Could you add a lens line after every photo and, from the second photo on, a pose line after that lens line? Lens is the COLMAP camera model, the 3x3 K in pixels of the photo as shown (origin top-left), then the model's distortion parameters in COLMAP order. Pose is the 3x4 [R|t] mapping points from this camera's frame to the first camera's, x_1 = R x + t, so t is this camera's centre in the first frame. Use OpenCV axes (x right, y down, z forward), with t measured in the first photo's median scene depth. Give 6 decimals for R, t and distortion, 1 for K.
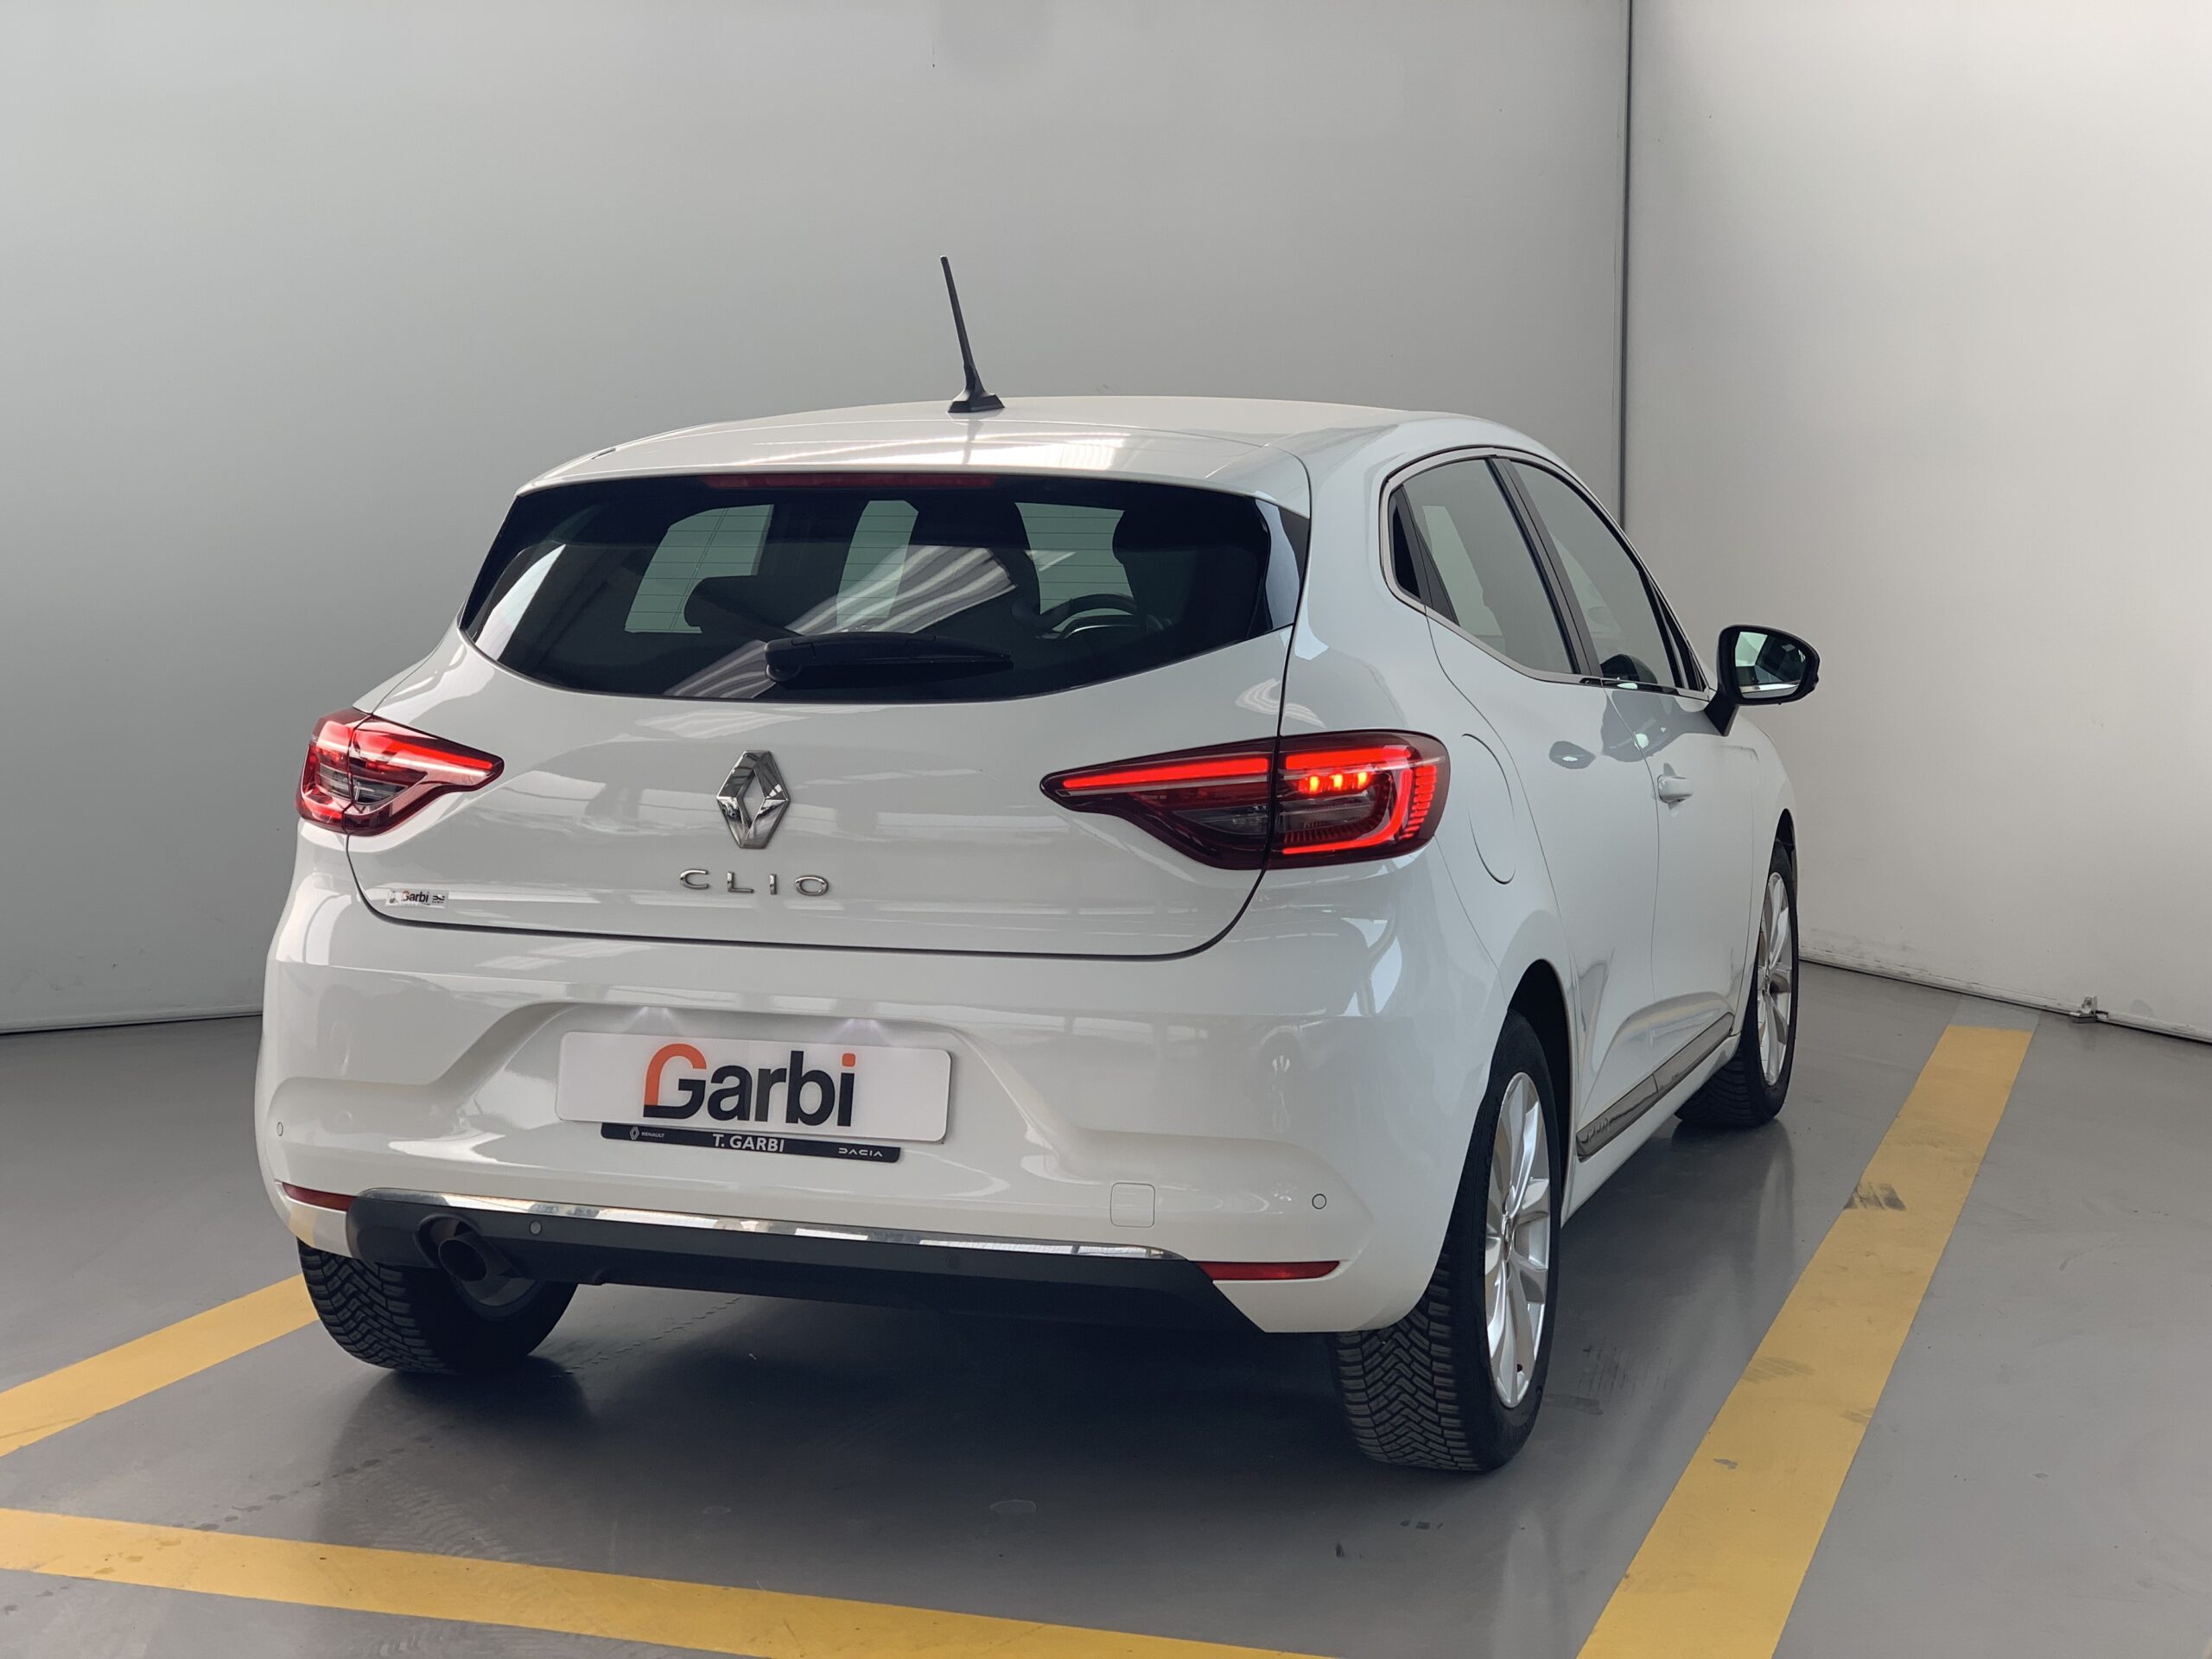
lens RADIAL K [[3403.1, 0, 1106.0], [0, 3403.1, 829.5], [0, 0, 1]] dist [-0.043090, 0.180752]
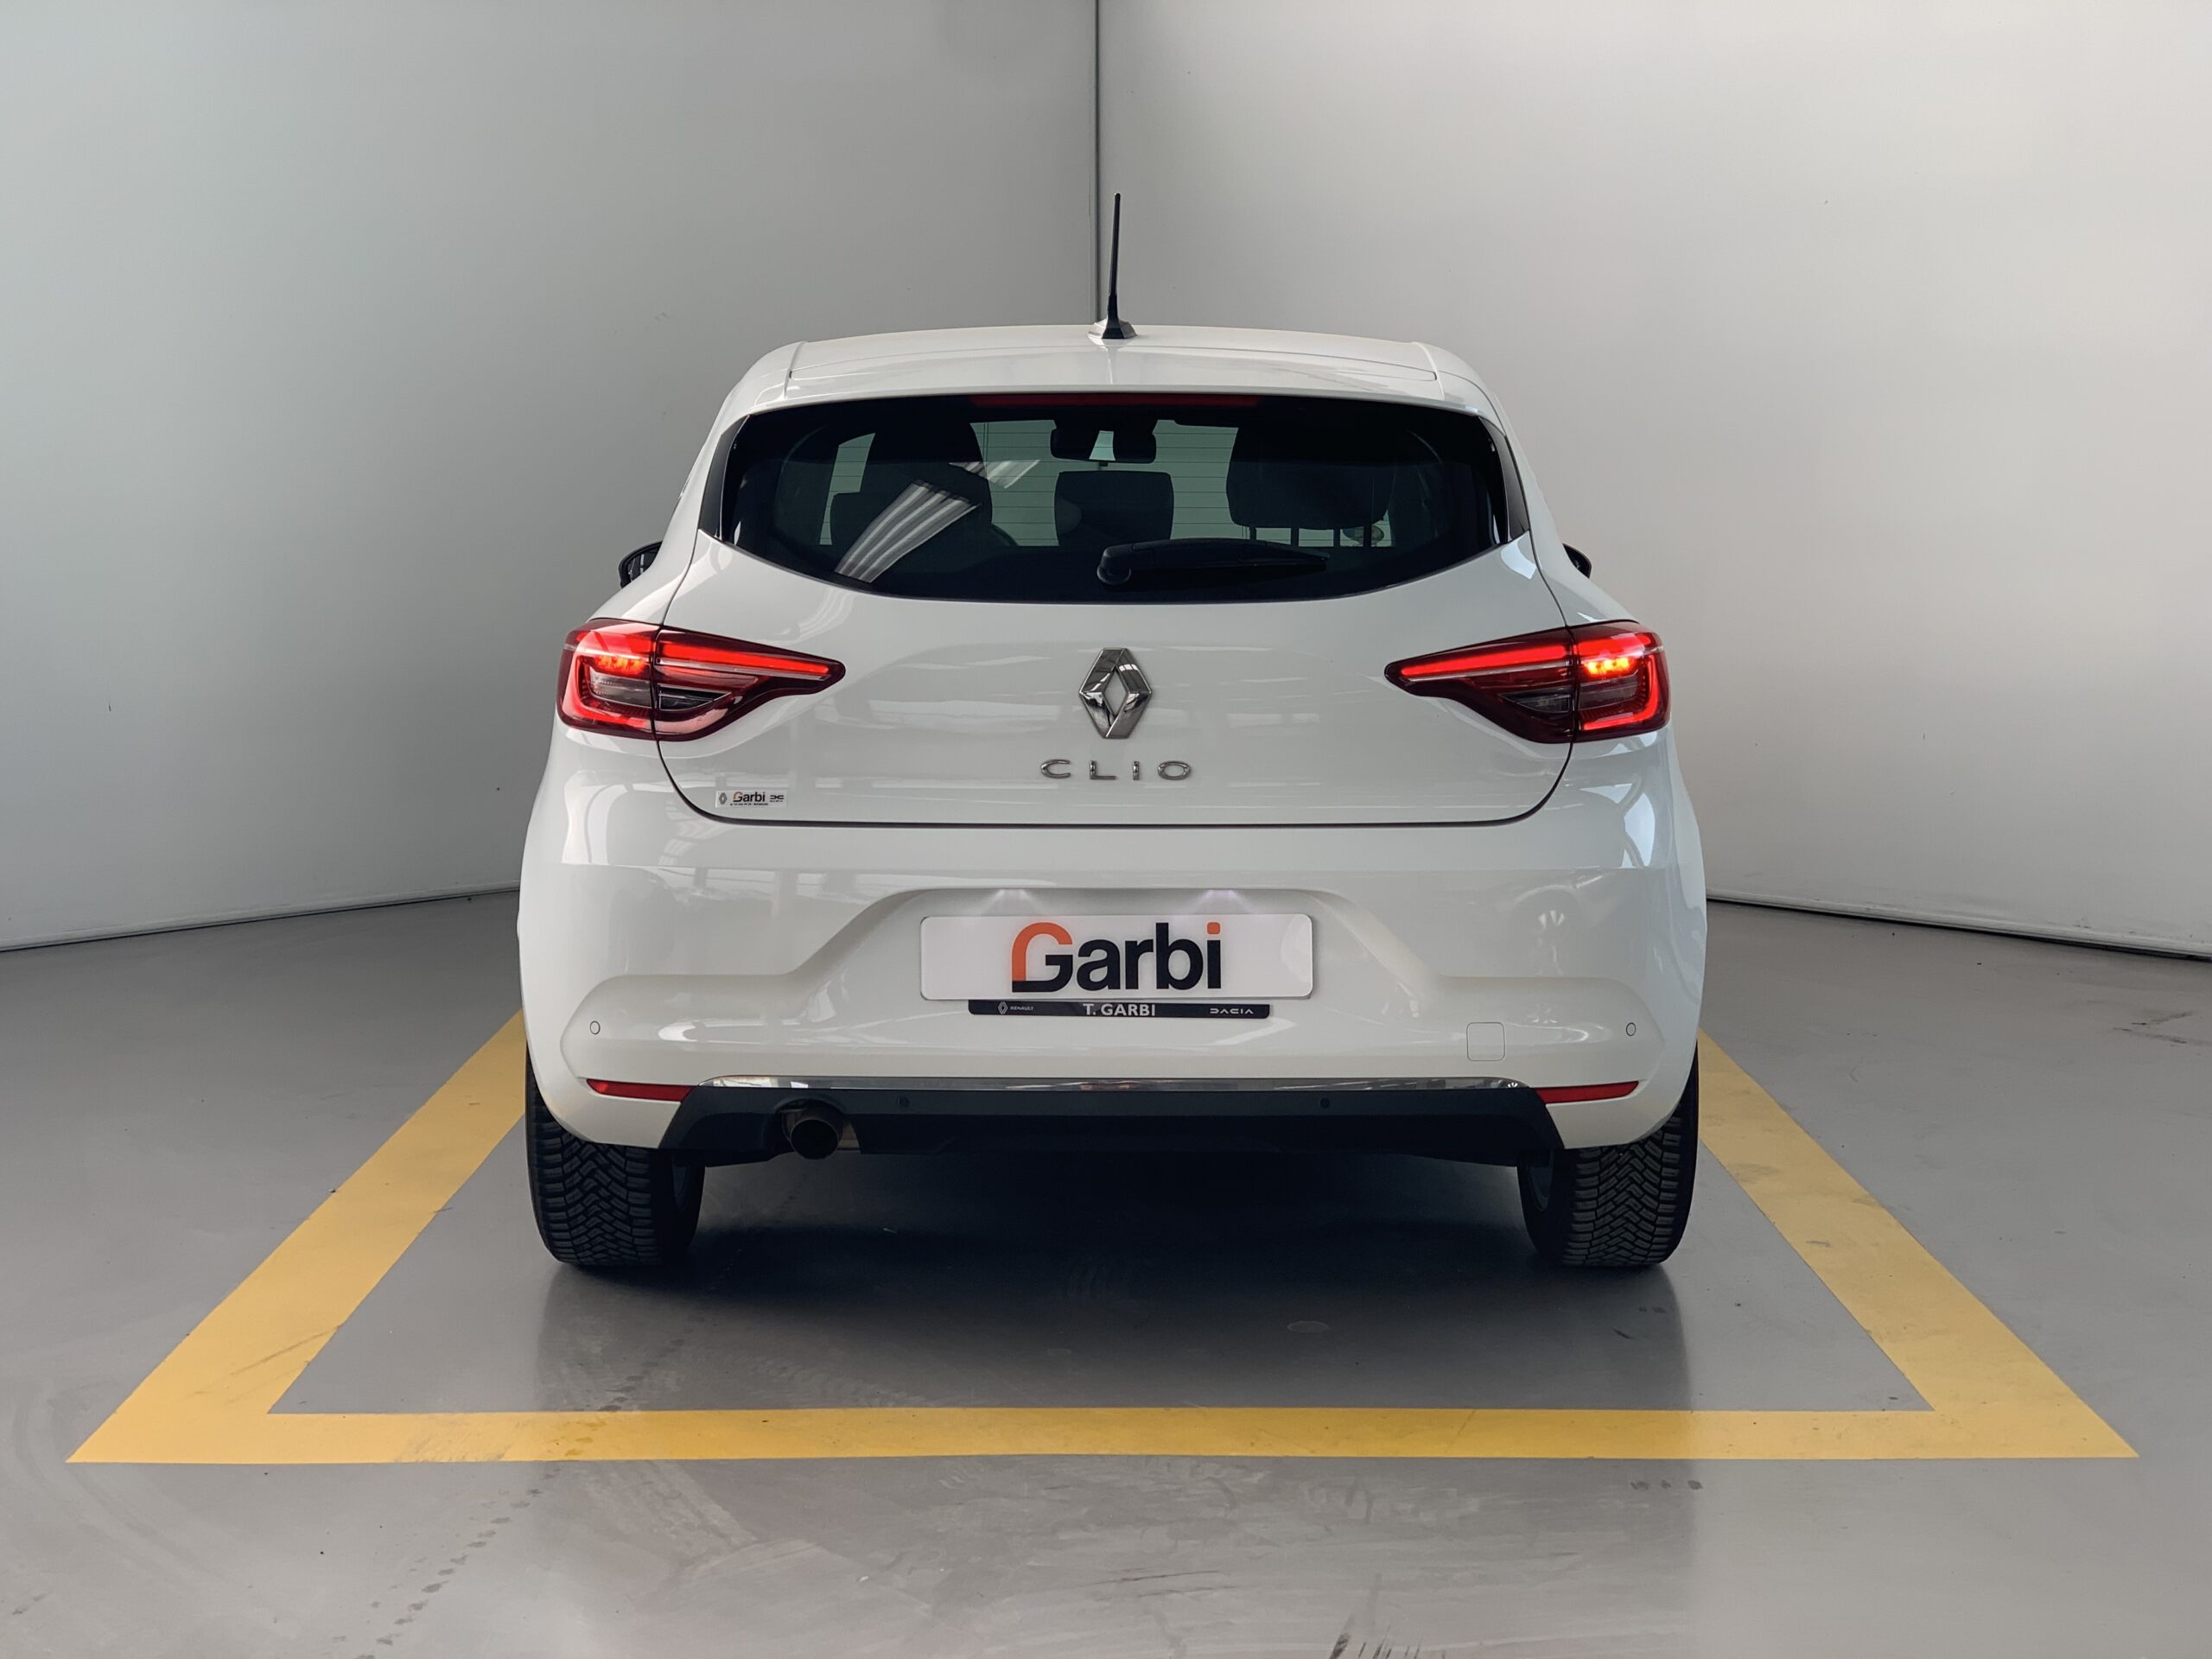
lens RADIAL K [[3403.1, 0, 1106.0], [0, 3403.1, 829.5], [0, 0, 1]] dist [-0.043090, 0.180752]
pose [[0.947179, -0.038681, 0.318364, -0.453469], [0.030794, 0.999082, 0.029770, 0.001993], [-0.319224, -0.018394, 0.947501, -0.029625]]
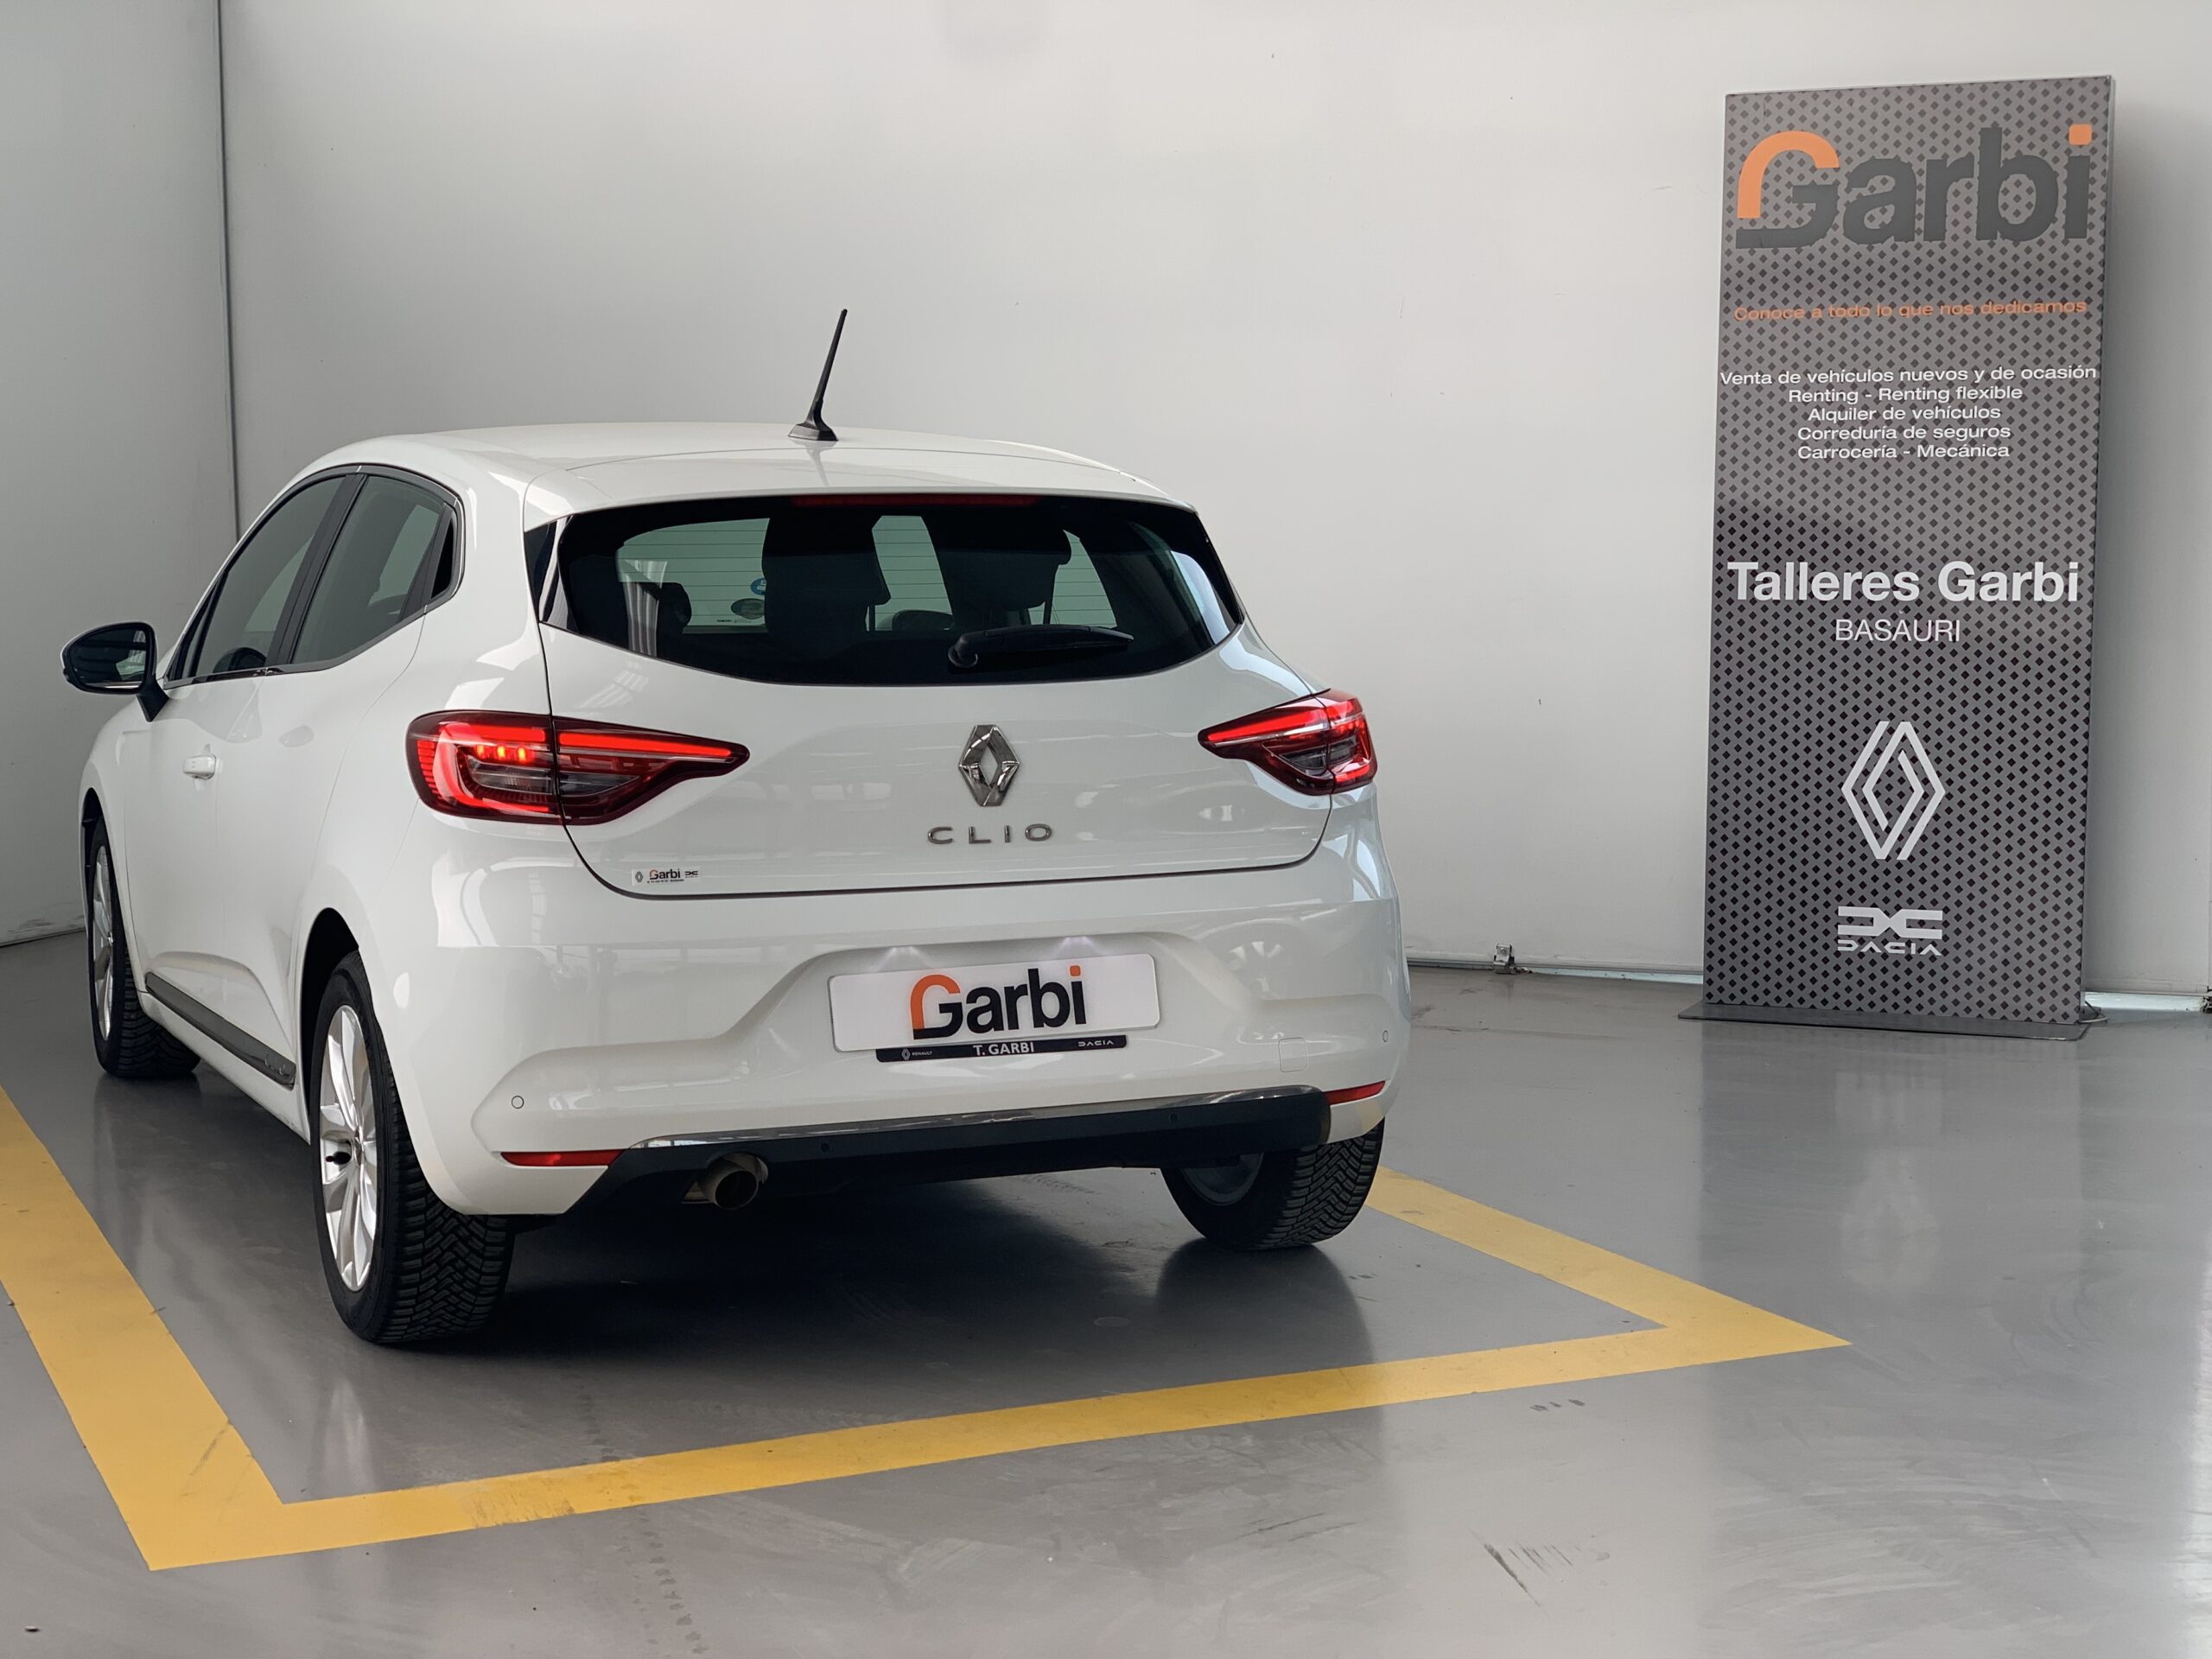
lens RADIAL K [[3403.1, 0, 1106.0], [0, 3403.1, 829.5], [0, 0, 1]] dist [-0.043090, 0.180752]
pose [[0.721424, -0.070781, 0.688867, -0.908768], [0.063693, 0.997328, 0.035773, -0.026911], [-0.689559, 0.018069, 0.724004, 0.094582]]
